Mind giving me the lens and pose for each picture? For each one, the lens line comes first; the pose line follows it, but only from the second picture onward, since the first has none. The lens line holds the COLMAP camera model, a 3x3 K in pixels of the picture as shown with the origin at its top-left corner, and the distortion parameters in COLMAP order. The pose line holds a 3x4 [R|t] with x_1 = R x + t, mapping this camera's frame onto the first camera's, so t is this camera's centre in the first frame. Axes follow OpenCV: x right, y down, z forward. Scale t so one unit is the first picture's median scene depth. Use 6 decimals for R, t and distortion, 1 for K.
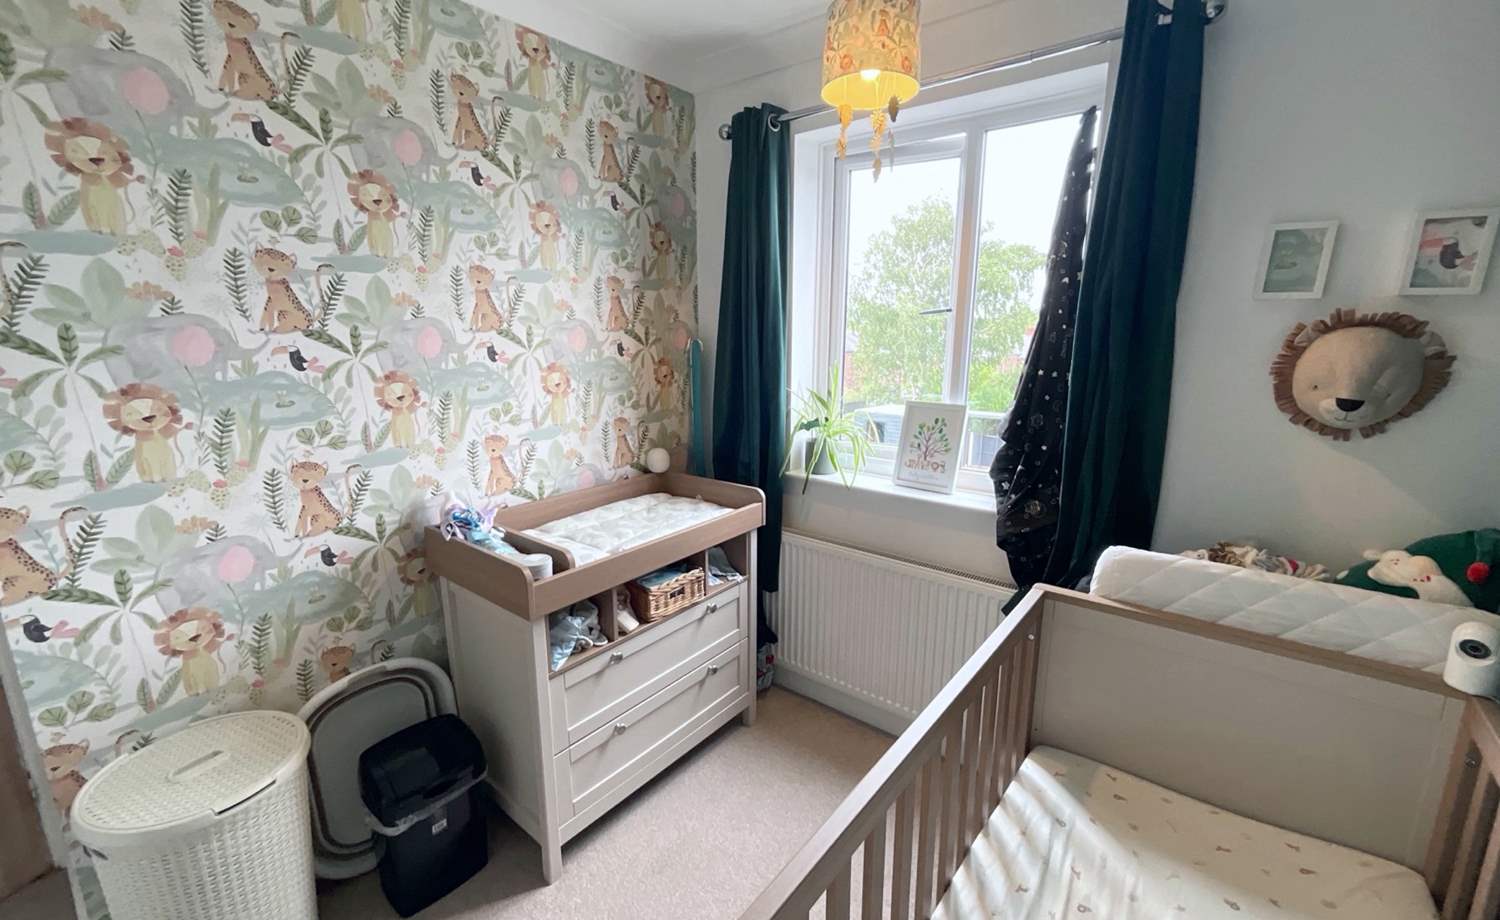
lens RADIAL K [[613.4, 0, 745.4], [0, 613.4, 454.4], [0, 0, 1]] dist [-0.006879, 0.003957]
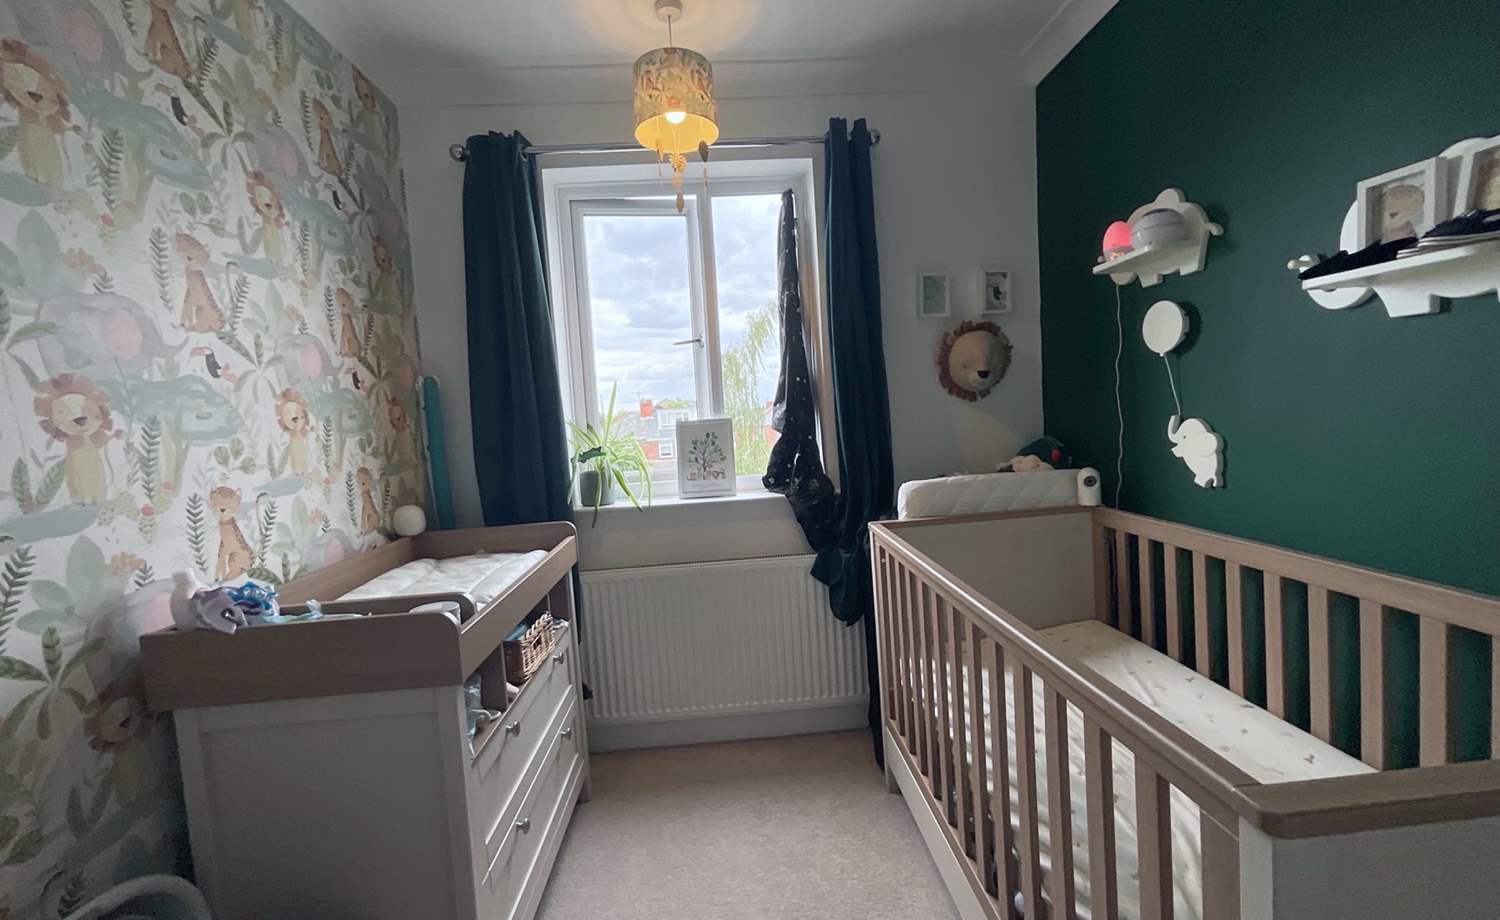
lens RADIAL K [[613.4, 0, 750.3], [0, 613.4, 455.0], [0, 0, 1]] dist [-0.006879, 0.003957]
pose [[0.740033, -0.090283, 0.666483, -0.420177], [0.197310, 0.976490, -0.086807, 0.102998], [-0.642977, 0.195744, 0.740449, 0.138709]]
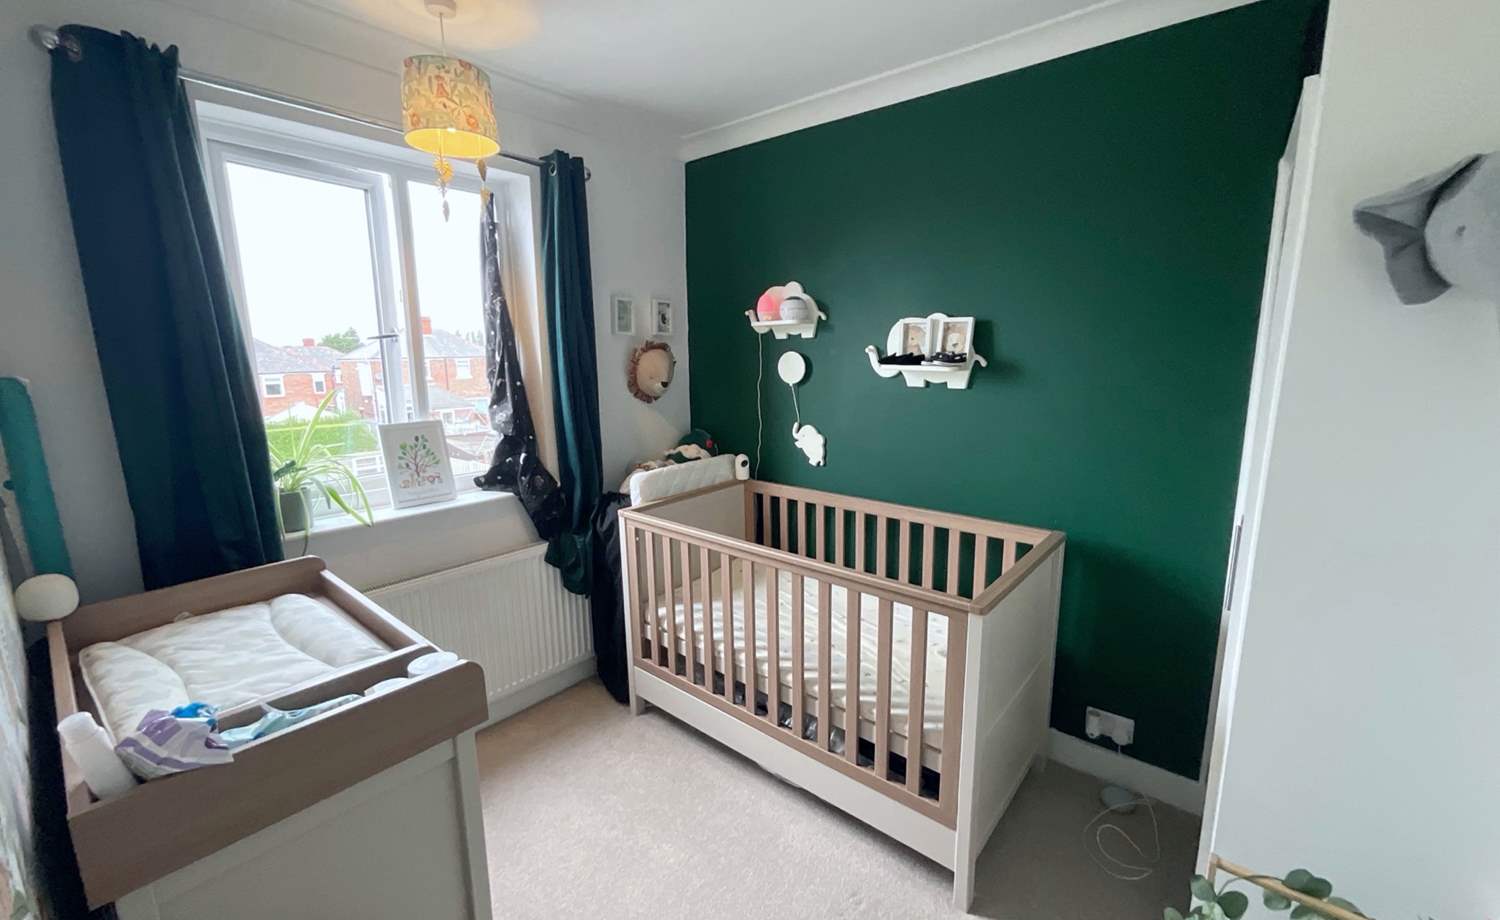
lens RADIAL K [[613.4, 0, 754.5], [0, 613.4, 455.2], [0, 0, 1]] dist [-0.006879, 0.003957]
pose [[0.015086, -0.171539, 0.985062, -0.805316], [0.210273, 0.963687, 0.164597, -0.086792], [-0.977526, 0.204649, 0.050609, 0.417116]]
